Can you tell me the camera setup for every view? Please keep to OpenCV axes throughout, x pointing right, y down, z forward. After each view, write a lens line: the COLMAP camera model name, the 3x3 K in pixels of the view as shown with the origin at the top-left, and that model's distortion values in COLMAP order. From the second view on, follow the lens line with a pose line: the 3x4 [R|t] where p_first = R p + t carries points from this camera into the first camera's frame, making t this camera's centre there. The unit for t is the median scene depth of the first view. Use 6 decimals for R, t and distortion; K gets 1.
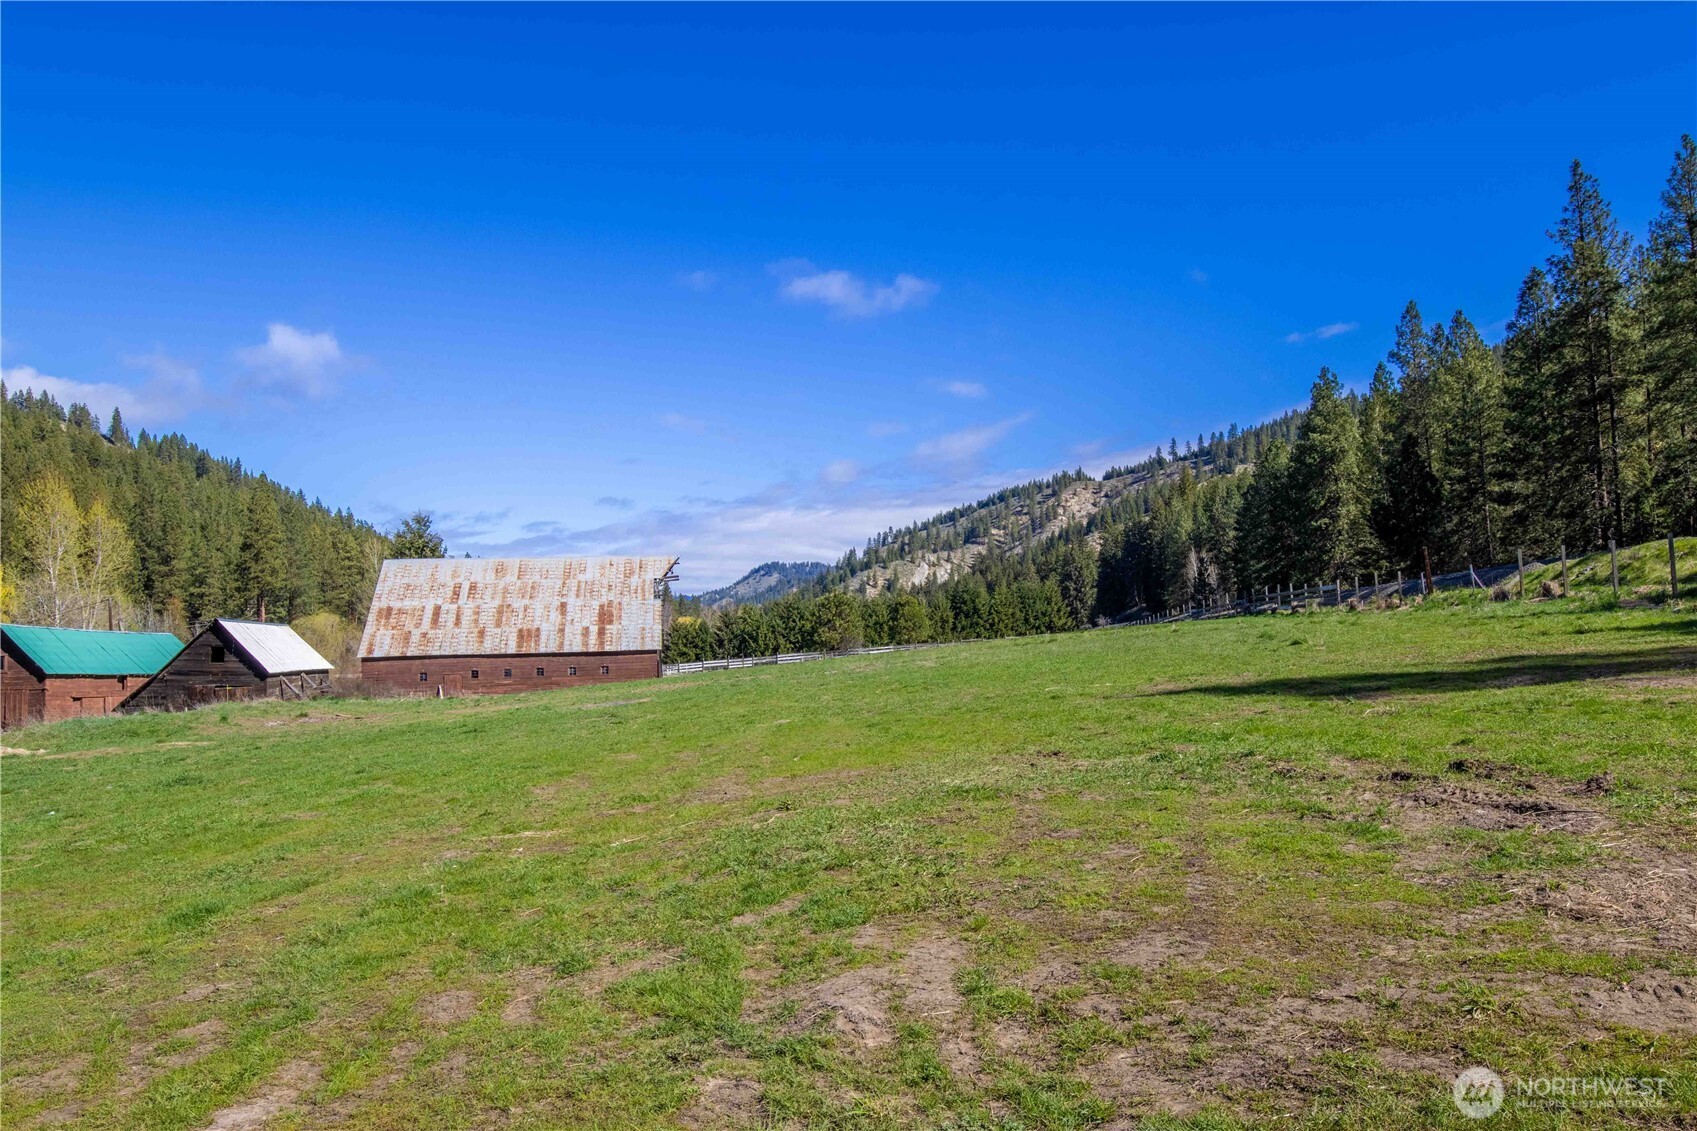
lens RADIAL K [[1265.7, 0, 864.1], [0, 1265.7, 586.9], [0, 0, 1]] dist [-0.019963, -0.010640]
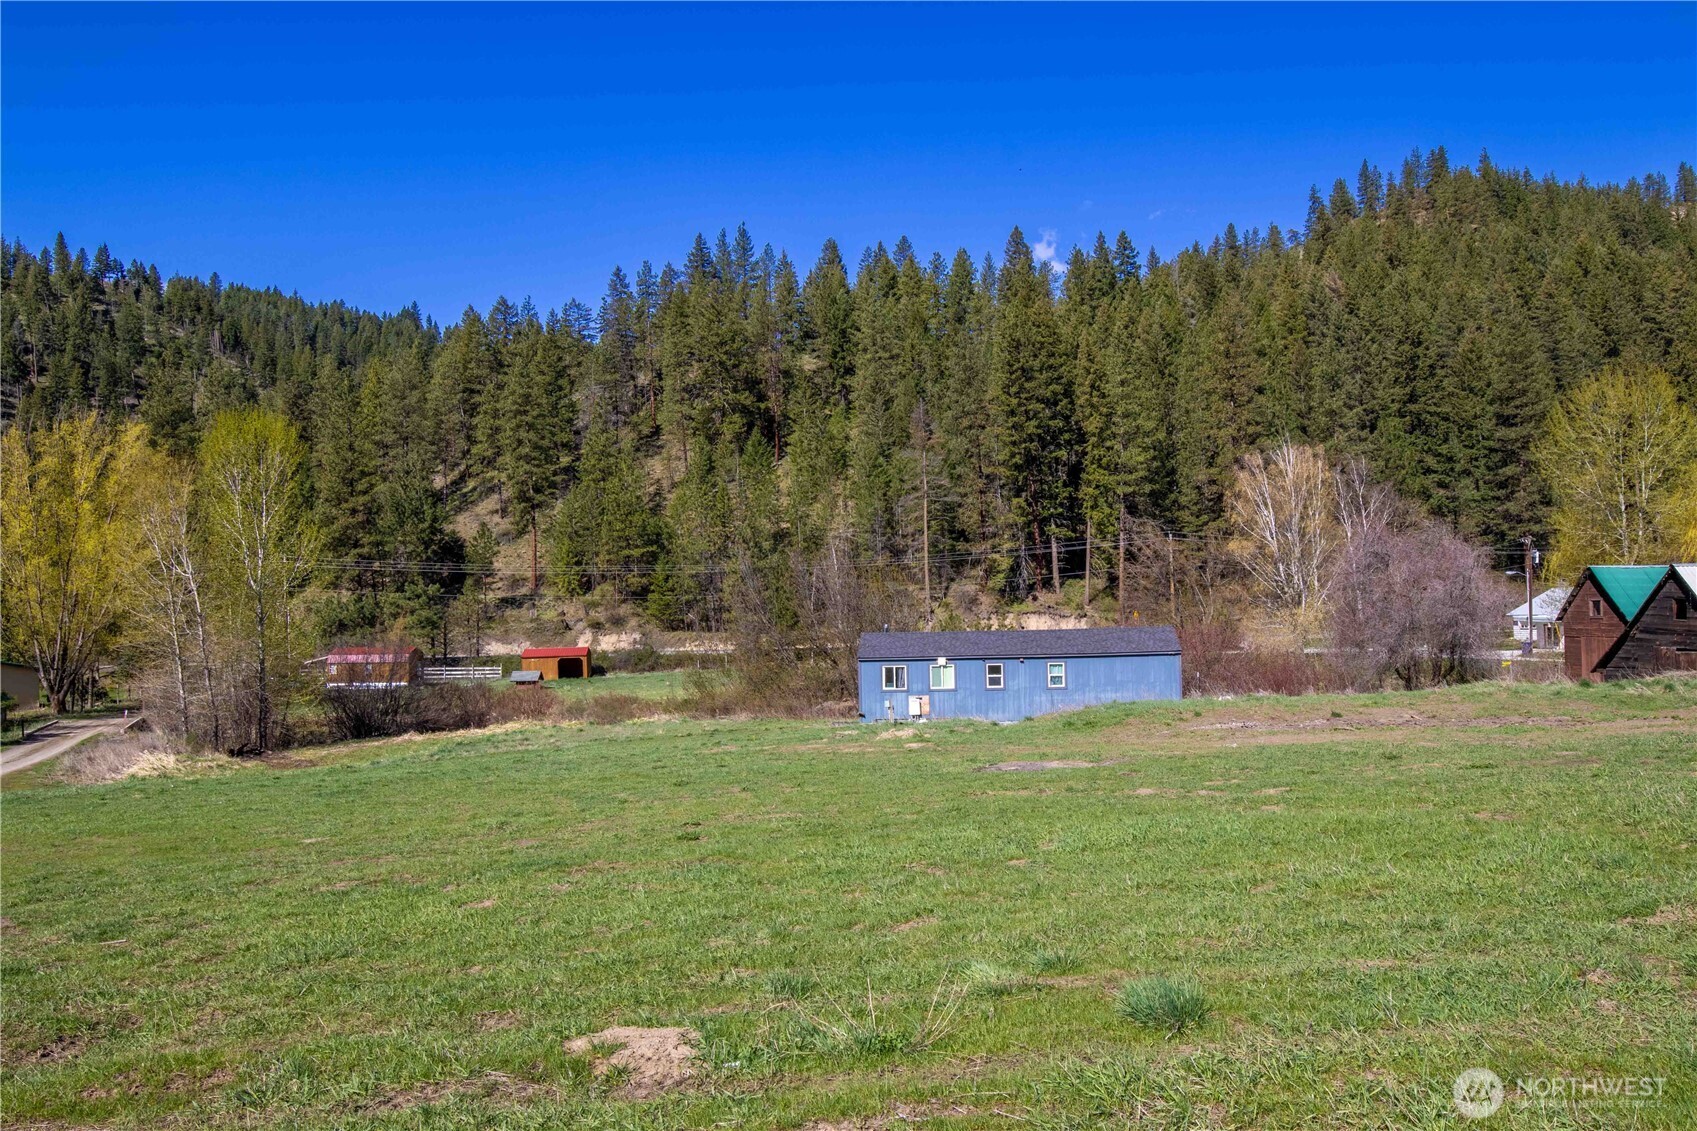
lens RADIAL K [[1265.7, 0, 853.3], [0, 1265.7, 564.0], [0, 0, 1]] dist [-0.019963, -0.010640]
pose [[0.044358, -0.014021, -0.998917, 0.065050], [0.083190, 0.996481, -0.010293, -0.002598], [0.995546, -0.082644, 0.045368, 0.110921]]
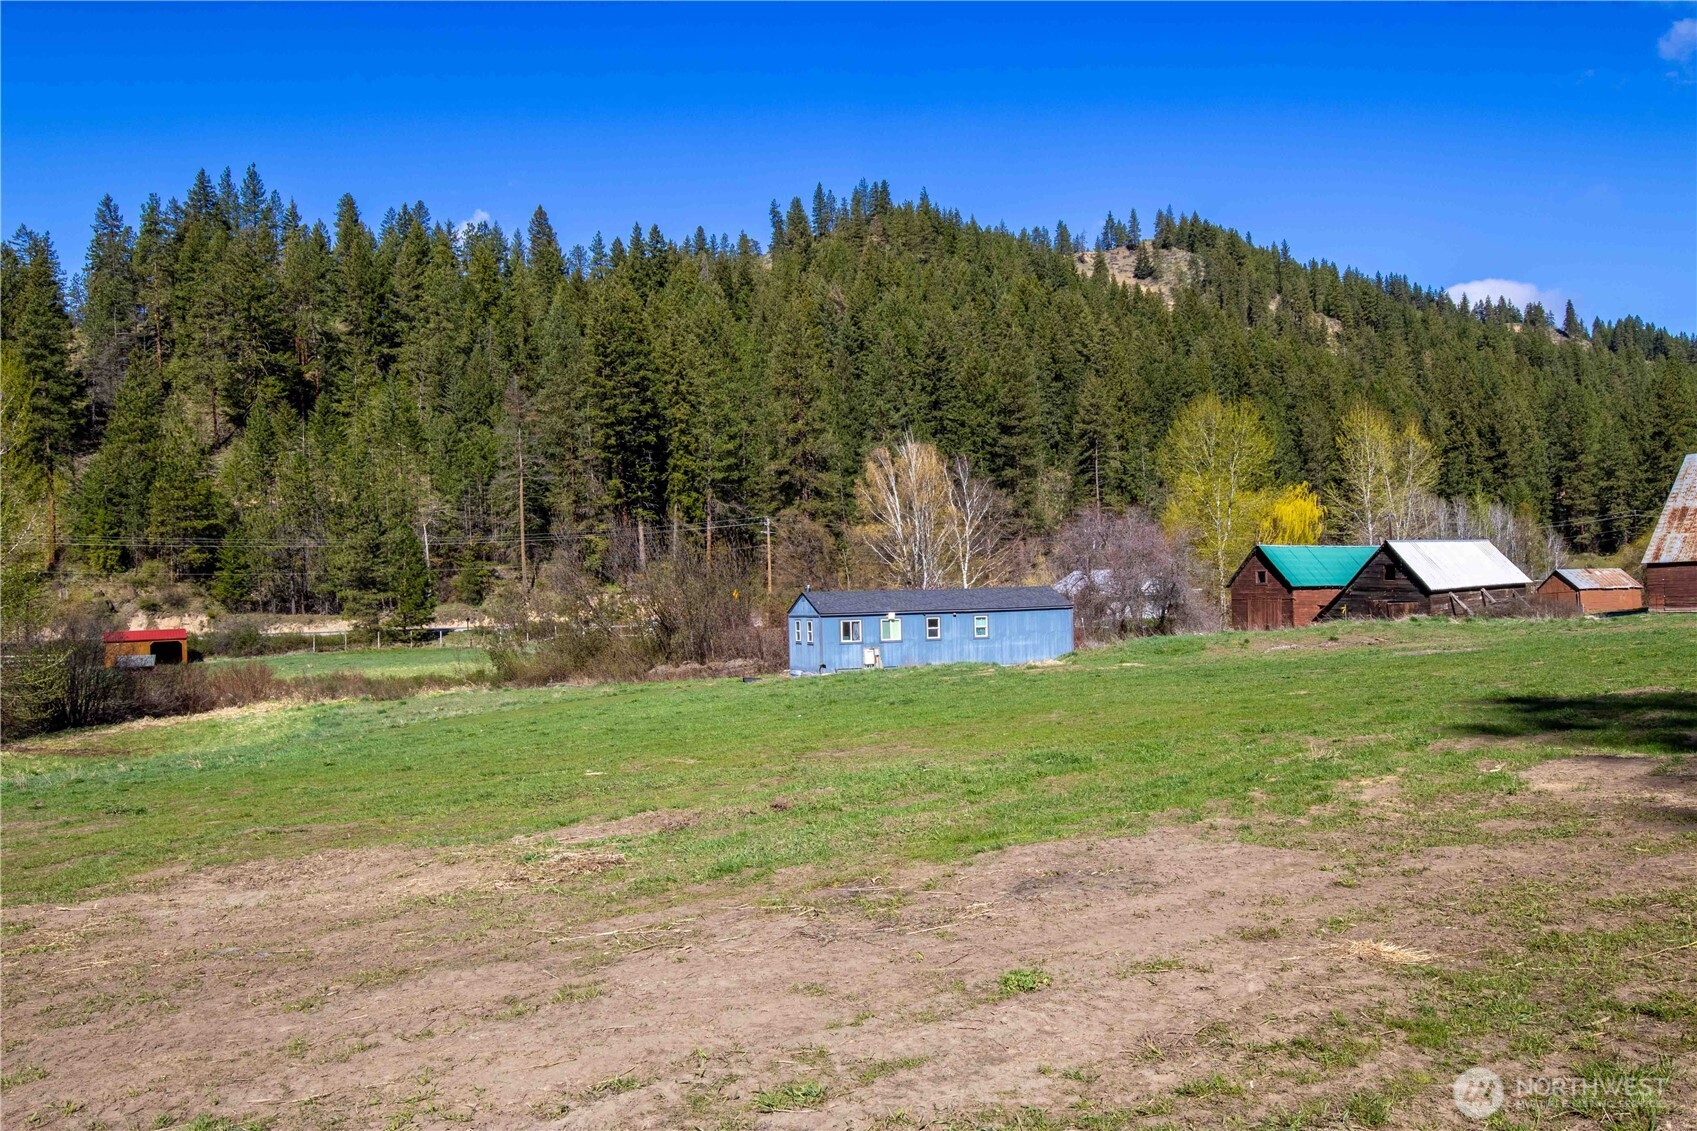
lens RADIAL K [[1265.7, 0, 861.0], [0, 1265.7, 570.5], [0, 0, 1]] dist [-0.019963, -0.010640]
pose [[0.480389, 0.000699, -0.877055, 0.059091], [0.065866, 0.997147, 0.036872, -0.004931], [0.874579, -0.075481, 0.478973, 0.015569]]
